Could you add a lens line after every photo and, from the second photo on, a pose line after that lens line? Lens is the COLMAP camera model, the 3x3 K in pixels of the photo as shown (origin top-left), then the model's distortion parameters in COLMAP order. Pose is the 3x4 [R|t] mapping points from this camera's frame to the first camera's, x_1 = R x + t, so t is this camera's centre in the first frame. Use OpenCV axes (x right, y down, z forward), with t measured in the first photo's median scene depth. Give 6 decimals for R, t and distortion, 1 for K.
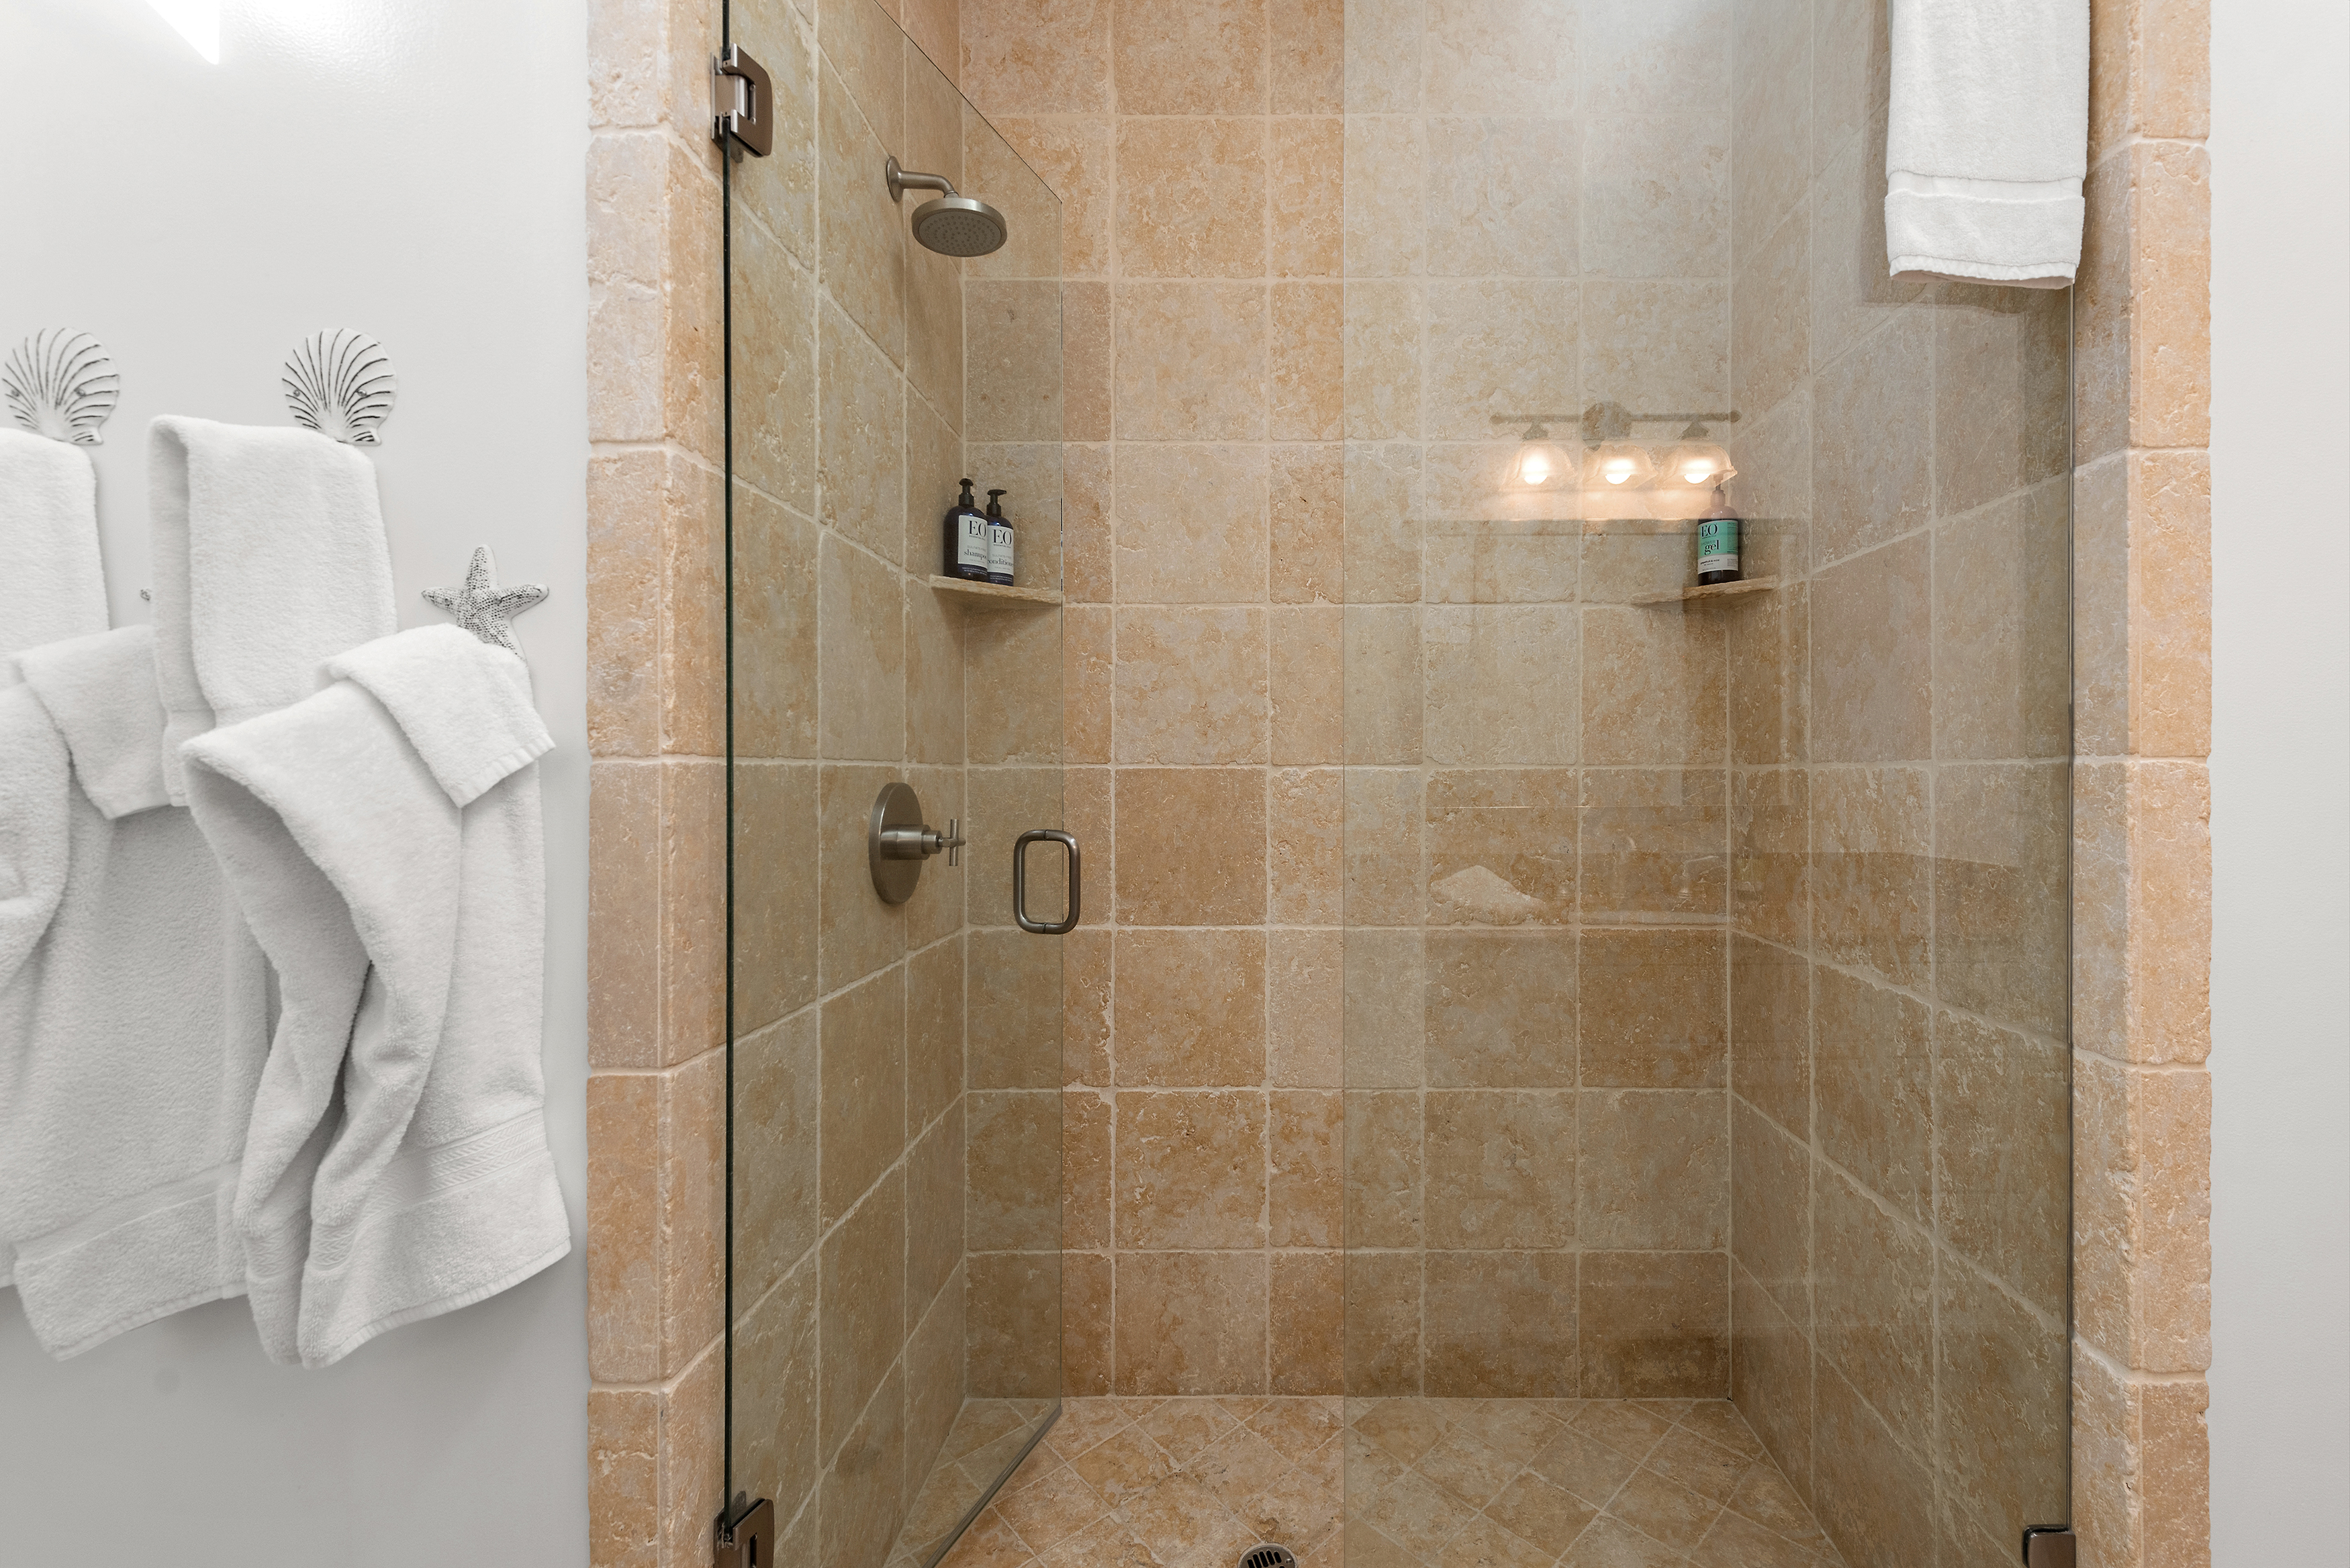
lens RADIAL K [[969.3, 0, 1175.0], [0, 969.3, 784.0], [0, 0, 1]] dist [0.014688, -0.000295]
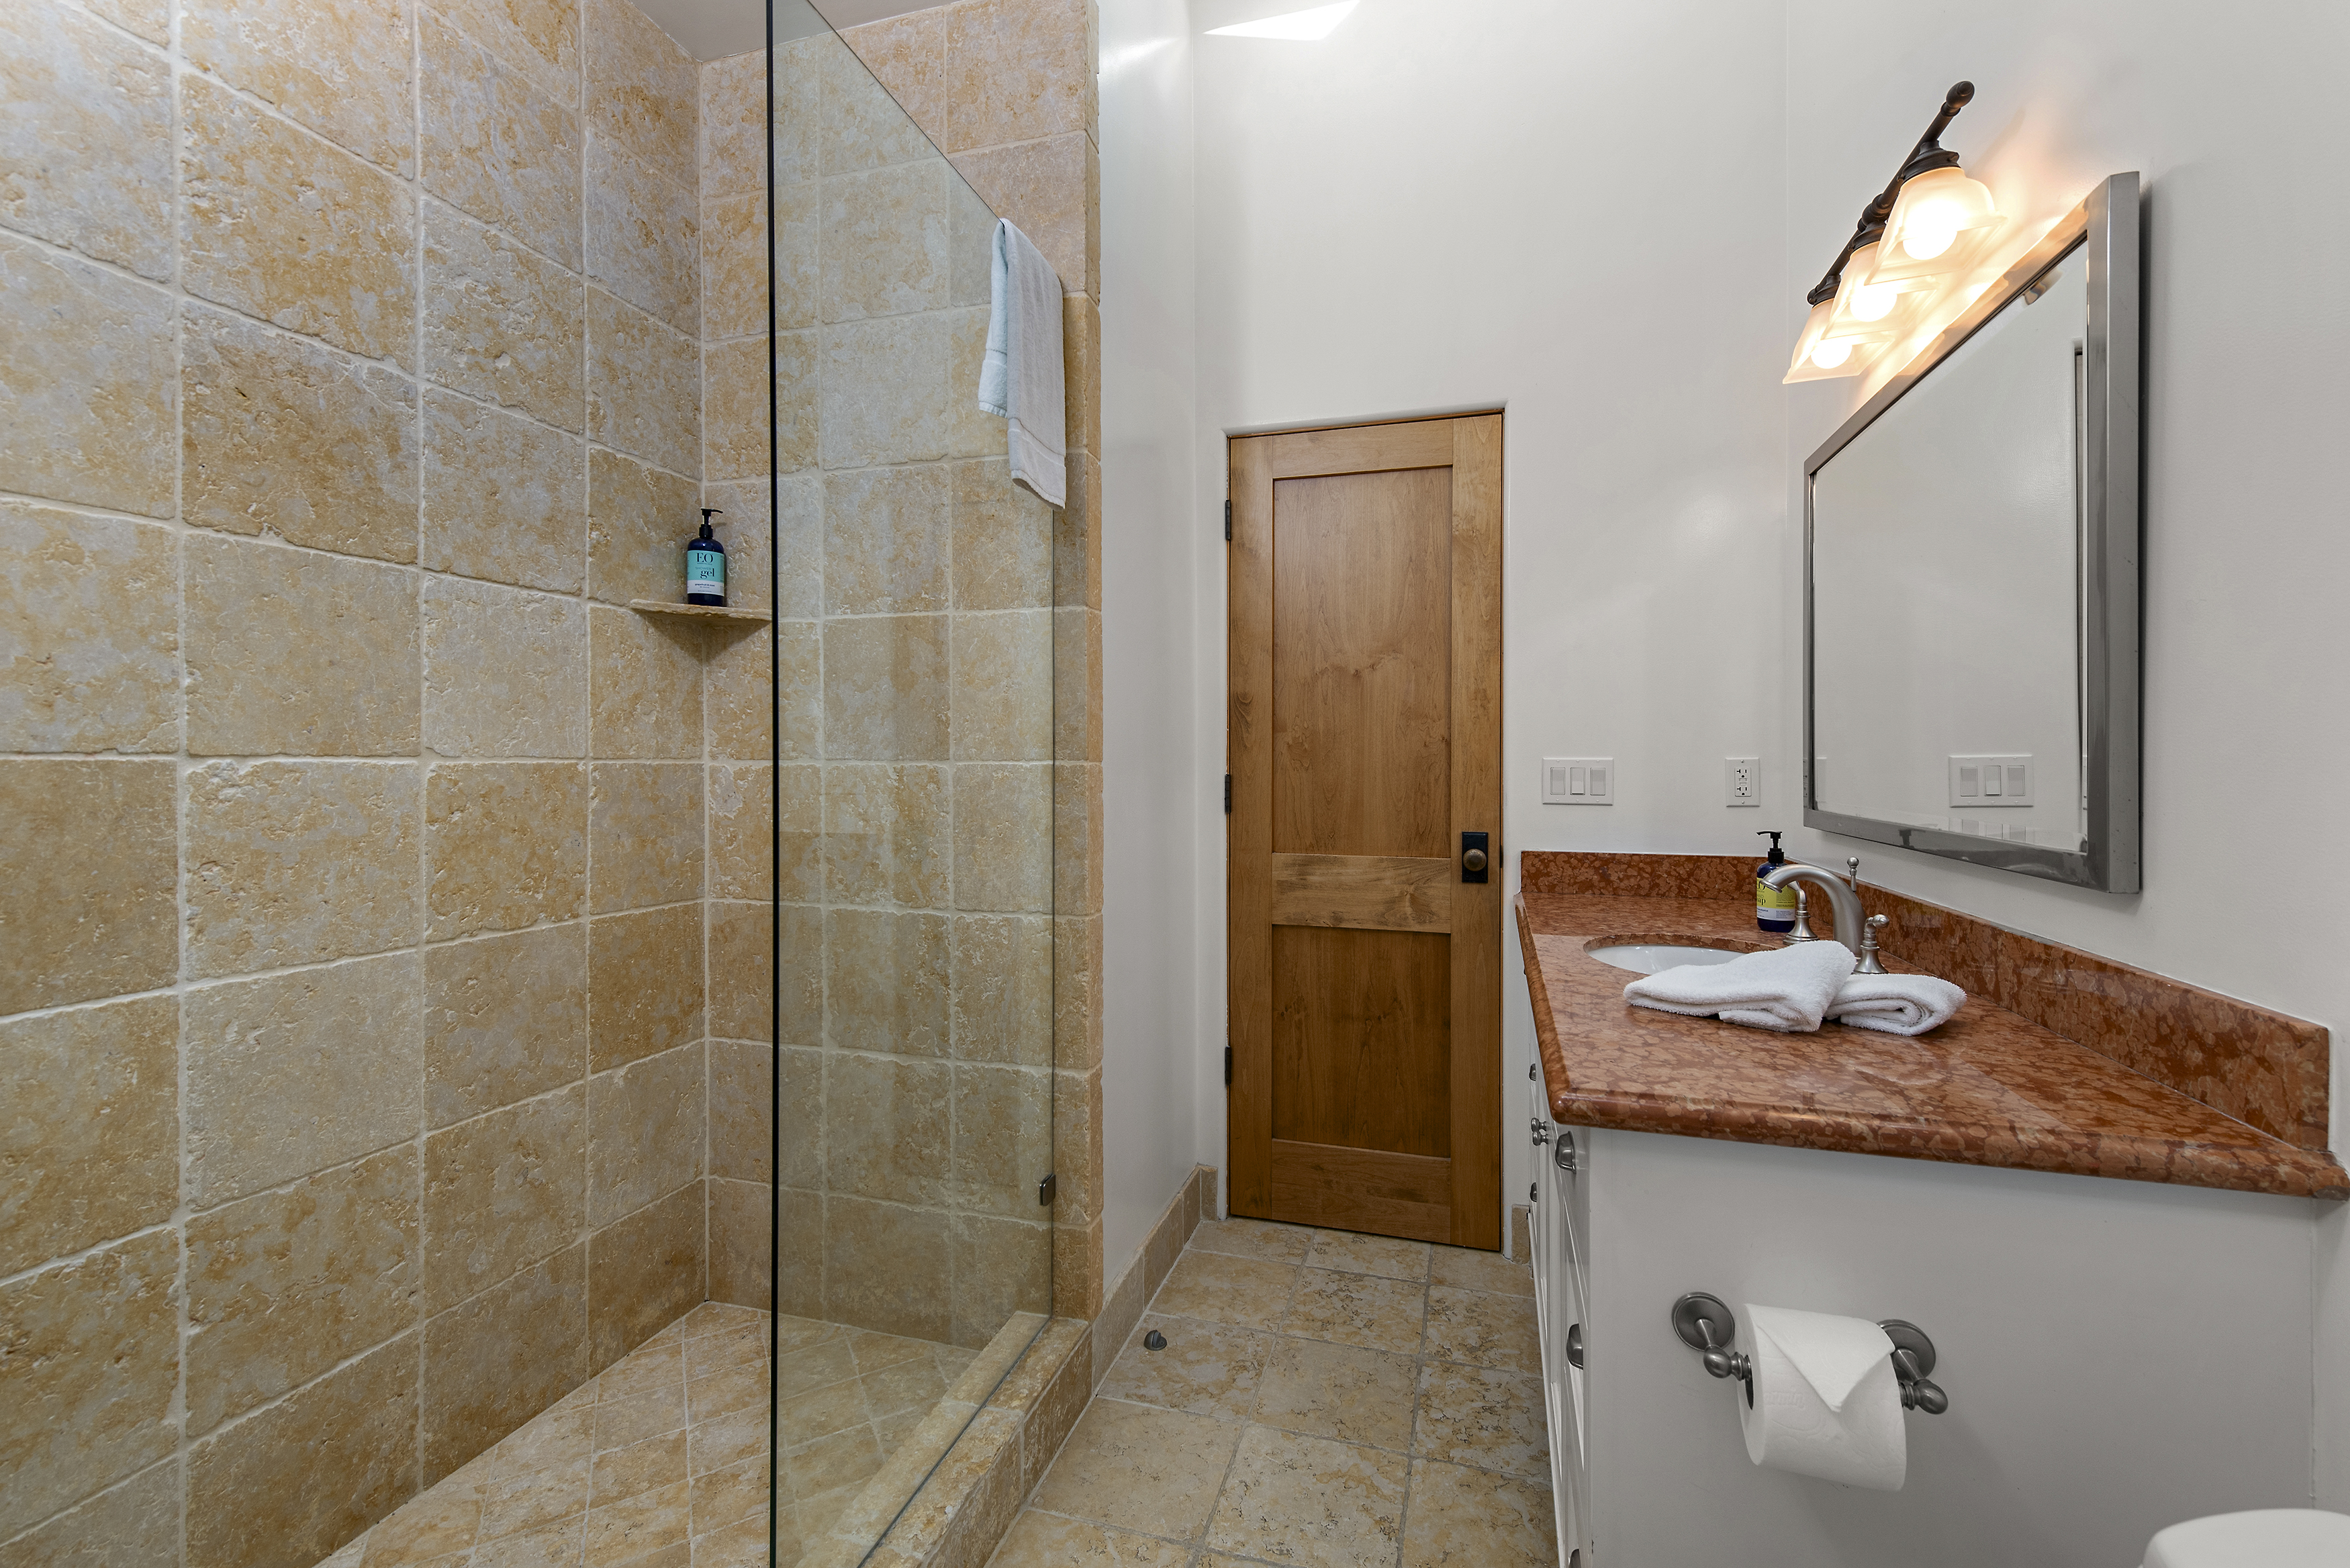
lens RADIAL K [[1009.4, 0, 1176.0], [0, 1009.4, 777.9], [0, 0, 1]] dist [0.000568, 0.000663]
pose [[0.279670, -0.011863, 0.960023, -0.414937], [0.006507, 0.999924, 0.010460, -0.006541], [-0.960074, 0.003322, 0.279726, 0.113967]]
